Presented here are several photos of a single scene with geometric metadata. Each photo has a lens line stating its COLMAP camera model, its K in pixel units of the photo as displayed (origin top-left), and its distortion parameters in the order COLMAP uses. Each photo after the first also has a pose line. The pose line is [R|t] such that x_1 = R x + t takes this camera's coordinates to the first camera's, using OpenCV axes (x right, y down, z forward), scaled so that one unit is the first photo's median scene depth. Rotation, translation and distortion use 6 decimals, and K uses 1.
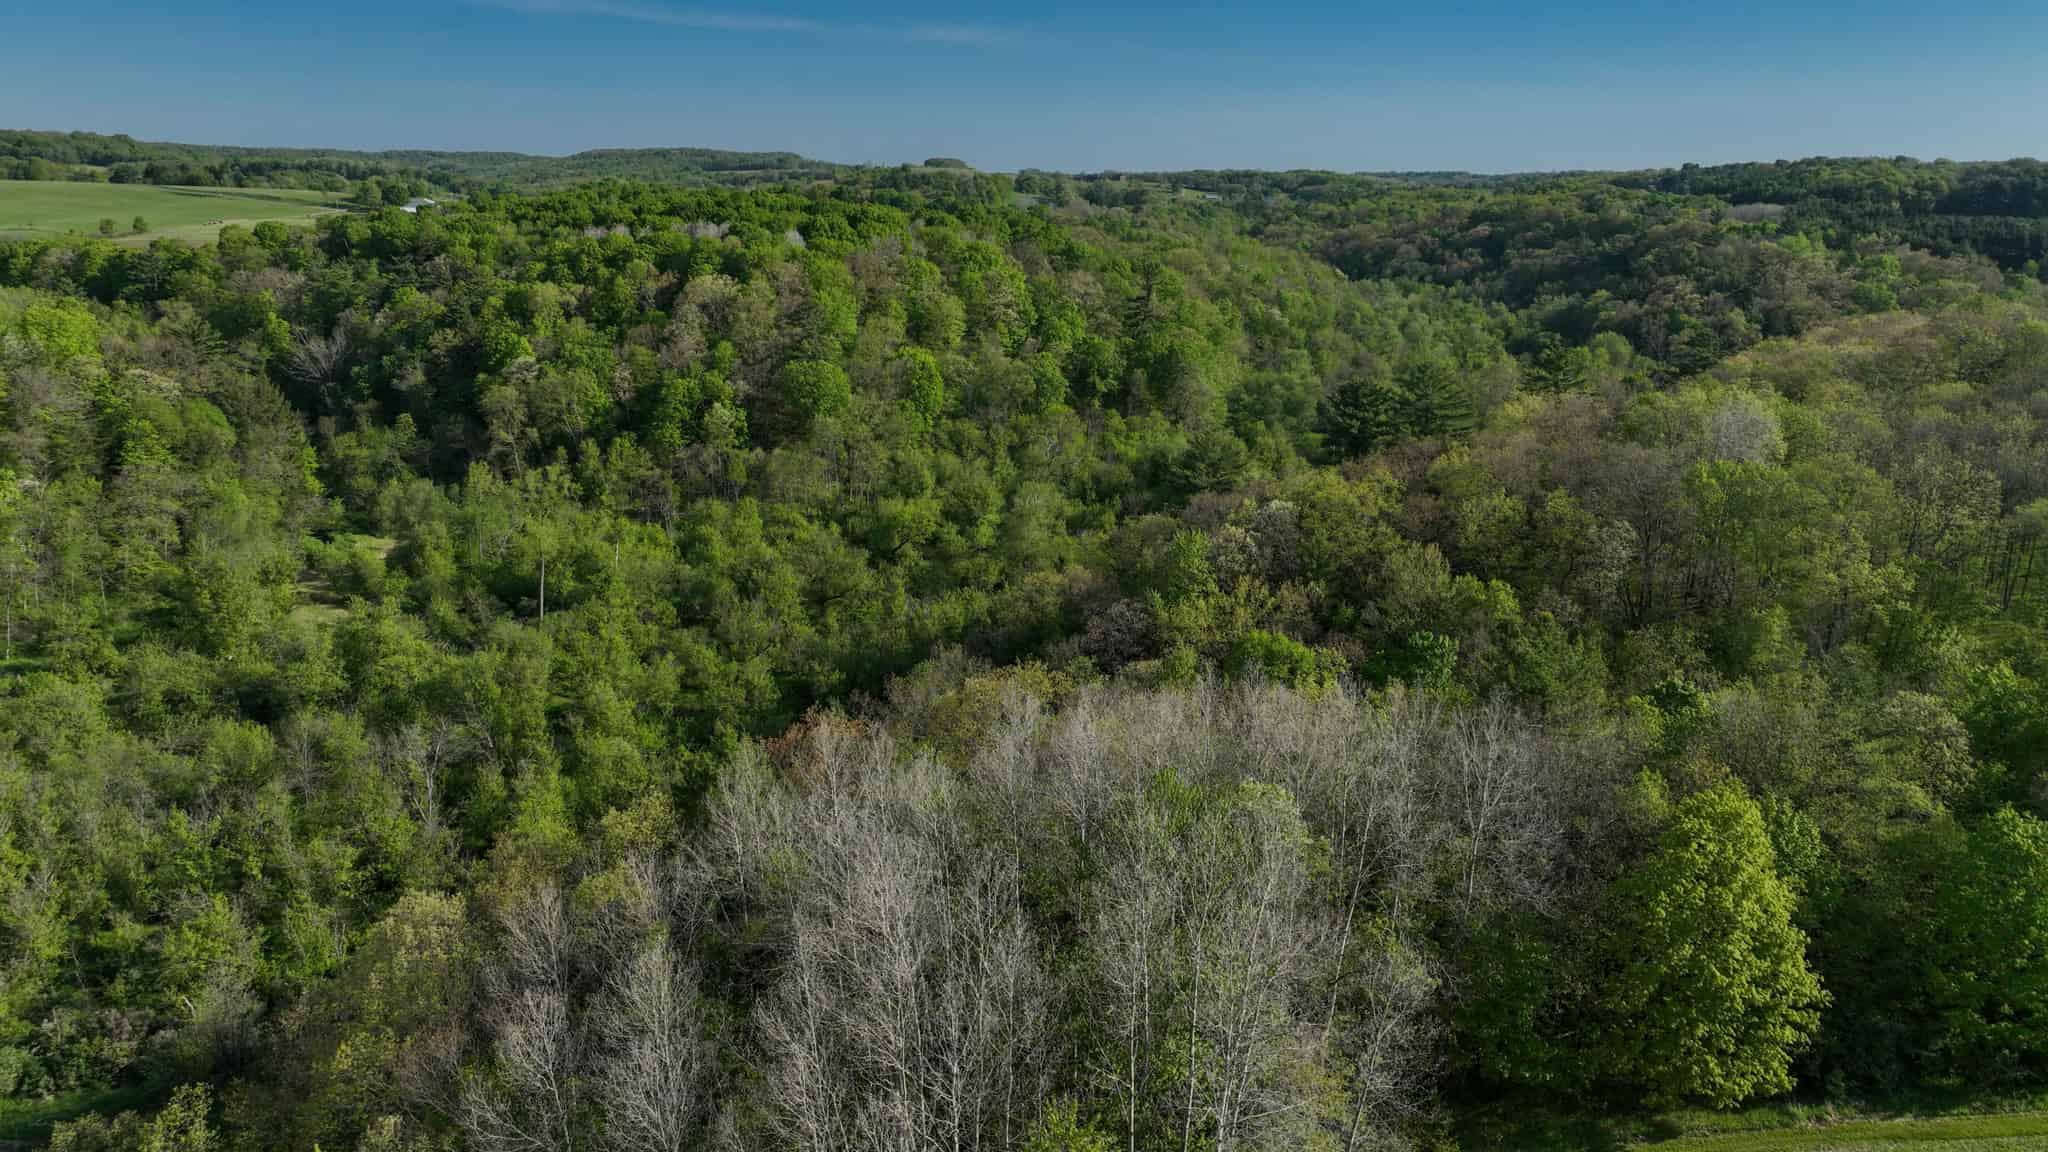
lens RADIAL K [[1438.5, 0, 1024.0], [0, 1438.5, 576.0], [0, 0, 1]] dist [-0.002043, 0.020339]
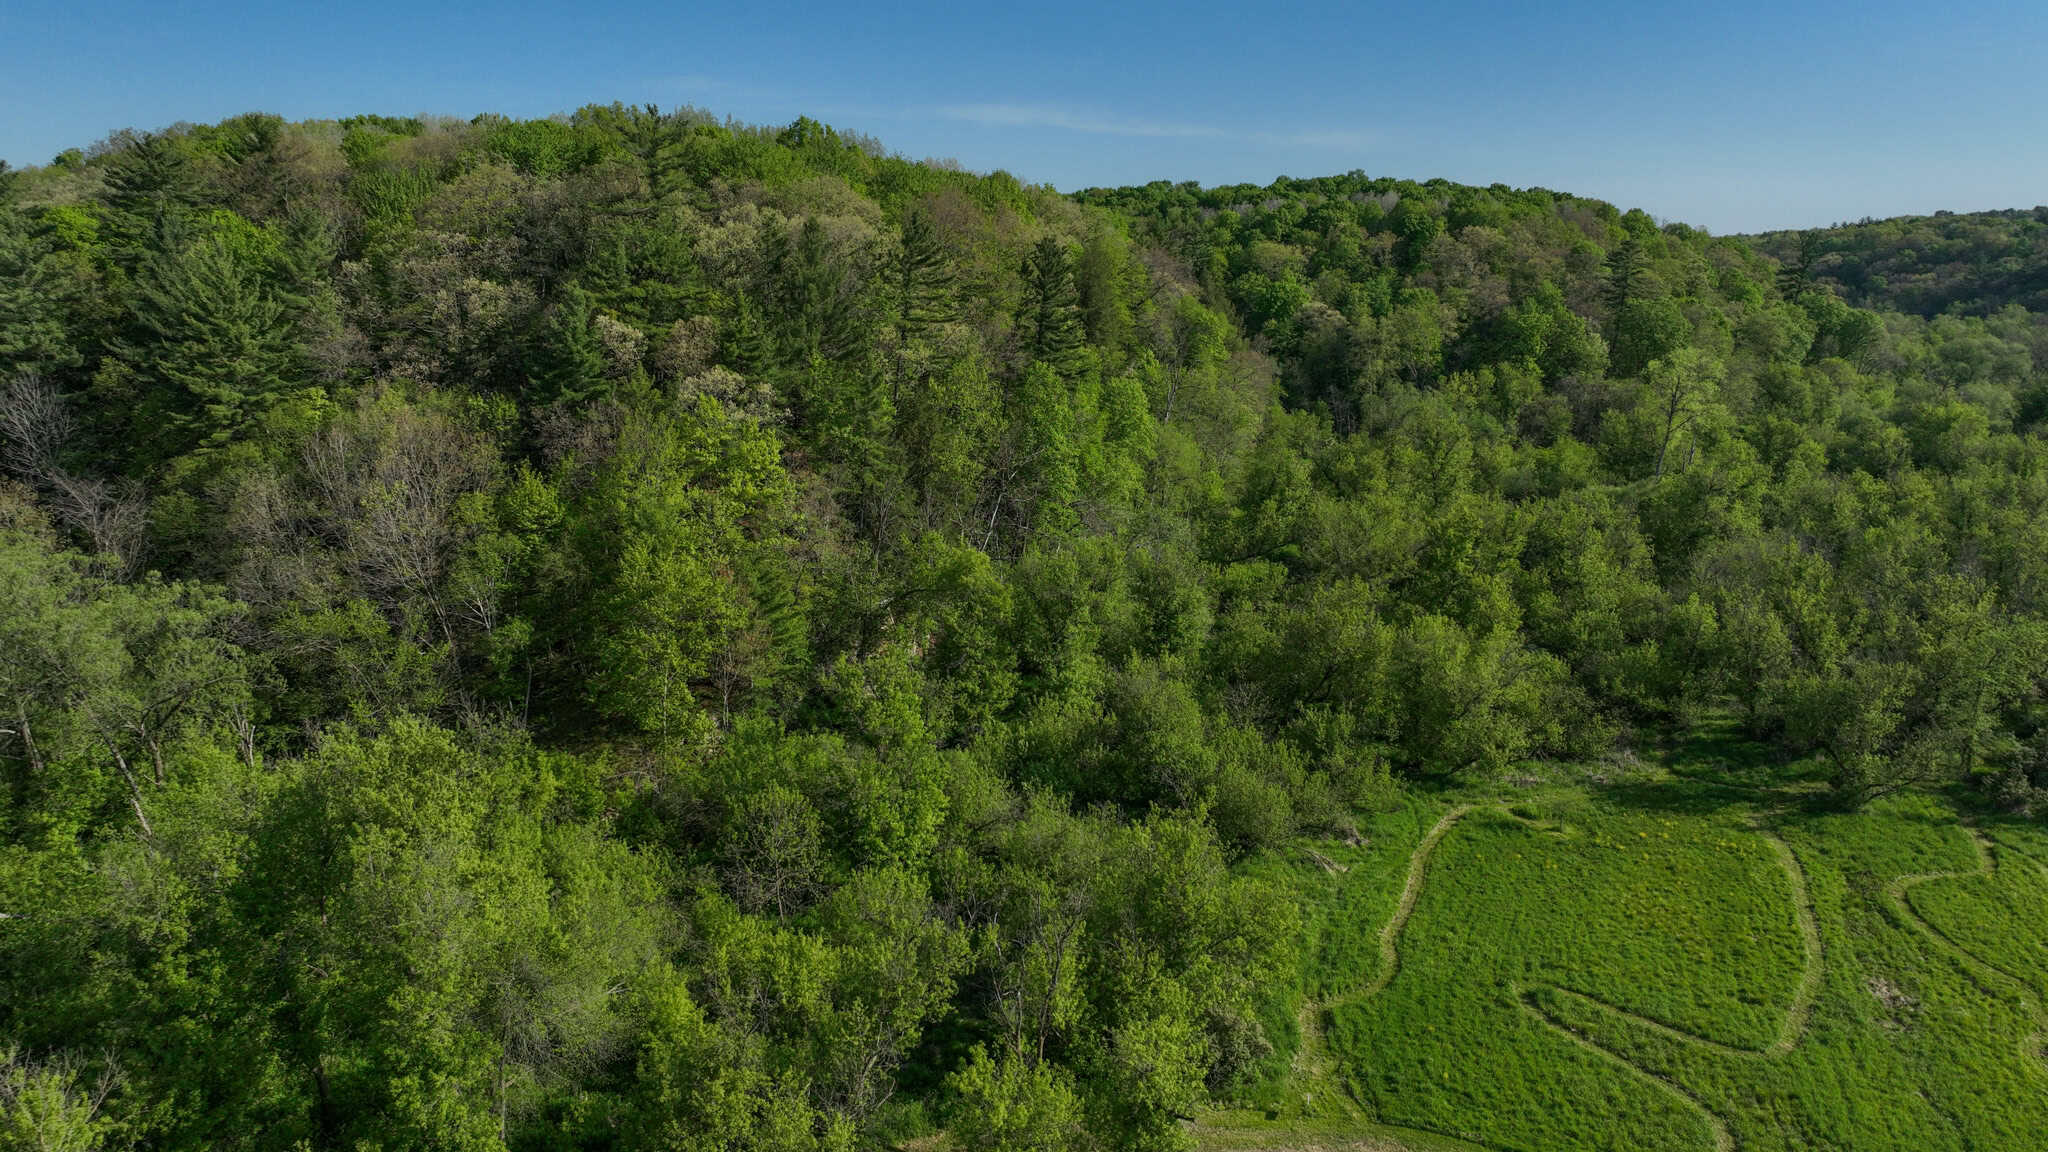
lens RADIAL K [[1438.5, 0, 1024.0], [0, 1438.5, 576.0], [0, 0, 1]] dist [-0.002043, 0.020339]
pose [[0.999045, 0.005661, -0.043324, -0.302346], [-0.008050, 0.998444, -0.055180, 0.055850], [0.042944, 0.055476, 0.997536, 0.005707]]
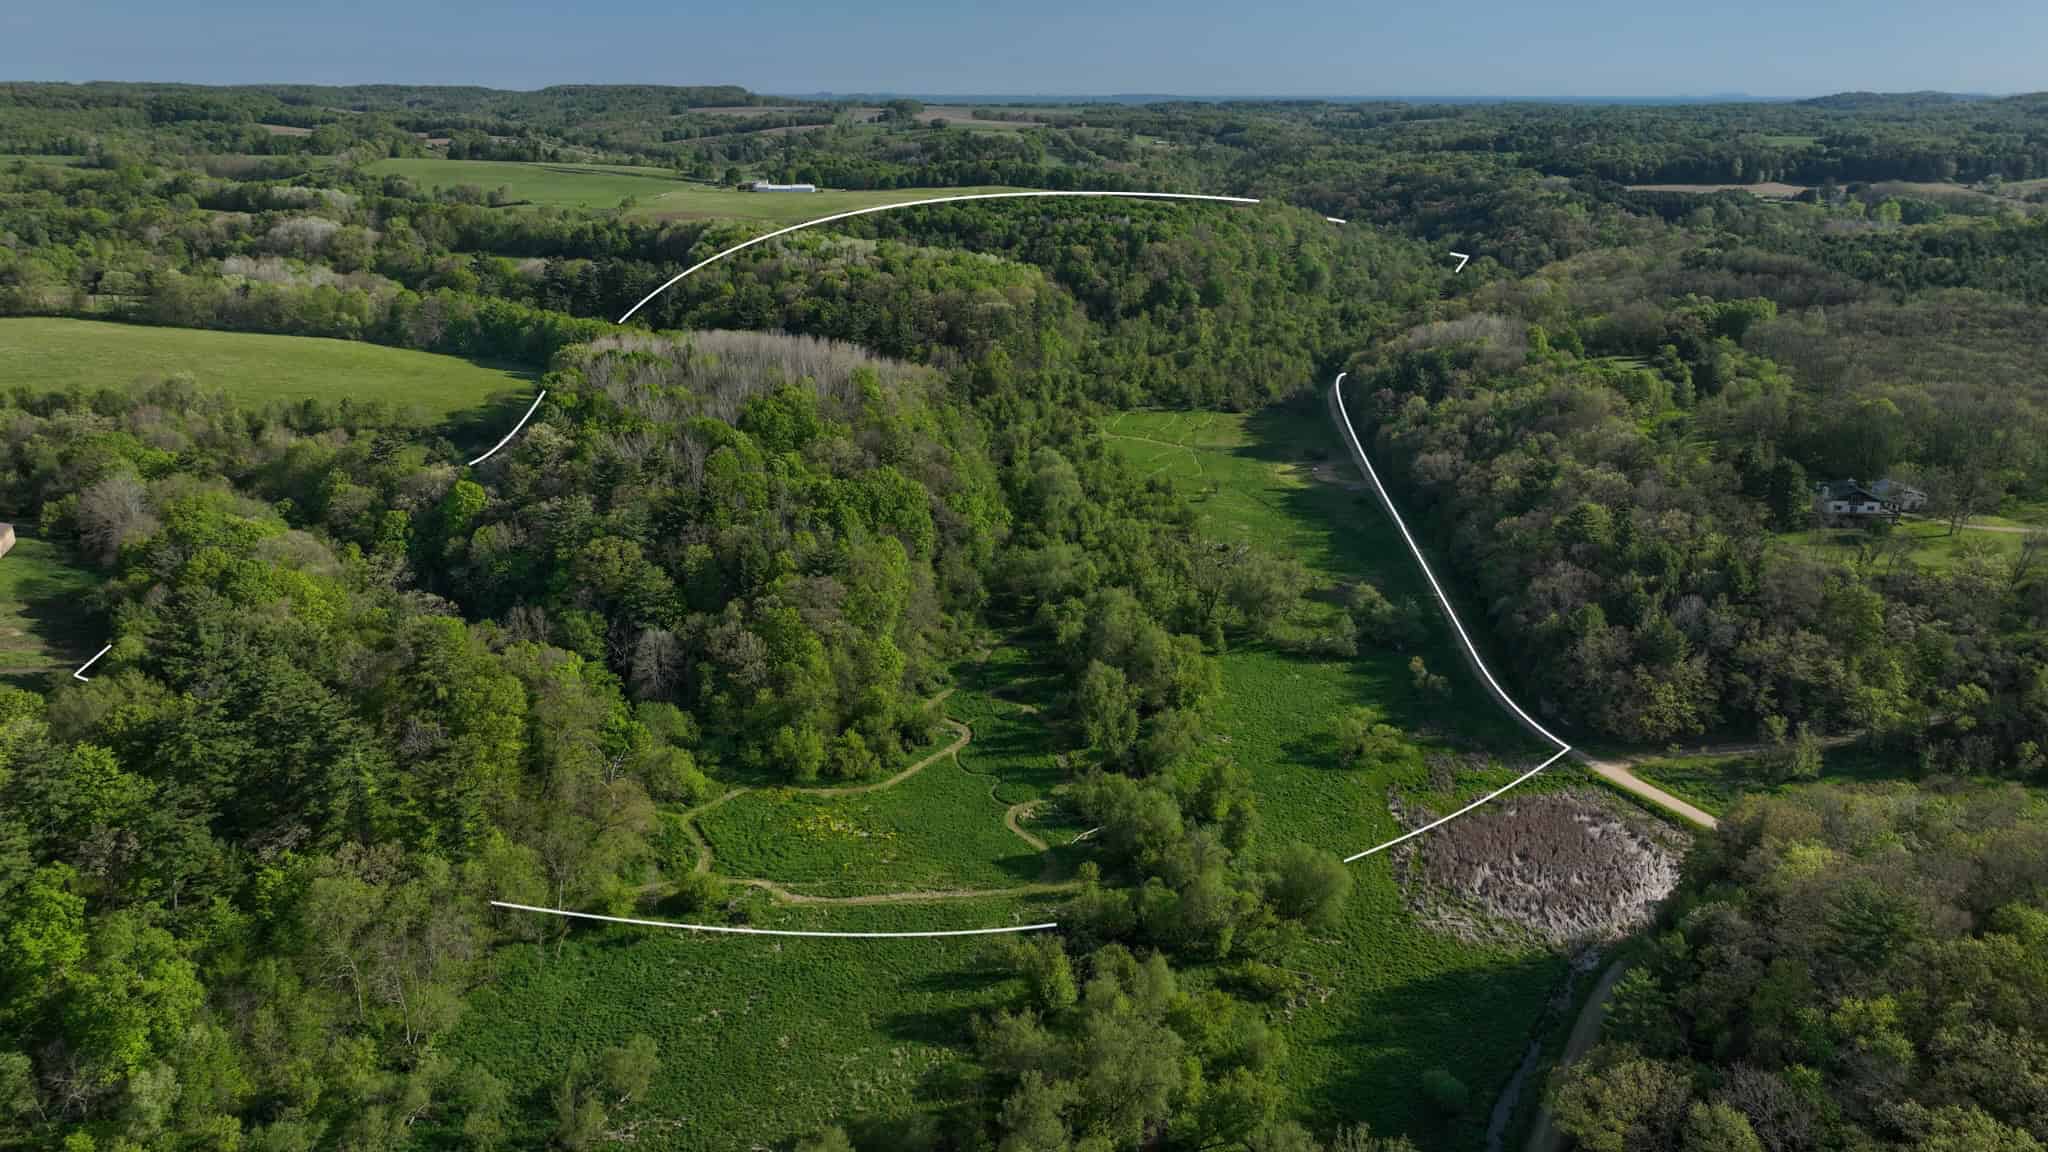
lens RADIAL K [[1438.5, 0, 1024.0], [0, 1438.5, 576.0], [0, 0, 1]] dist [-0.002043, 0.020339]
pose [[0.993695, -0.038101, 0.105446, -0.463711], [0.031590, 0.997530, 0.062737, 0.132765], [-0.107576, -0.059011, 0.992444, -0.958197]]
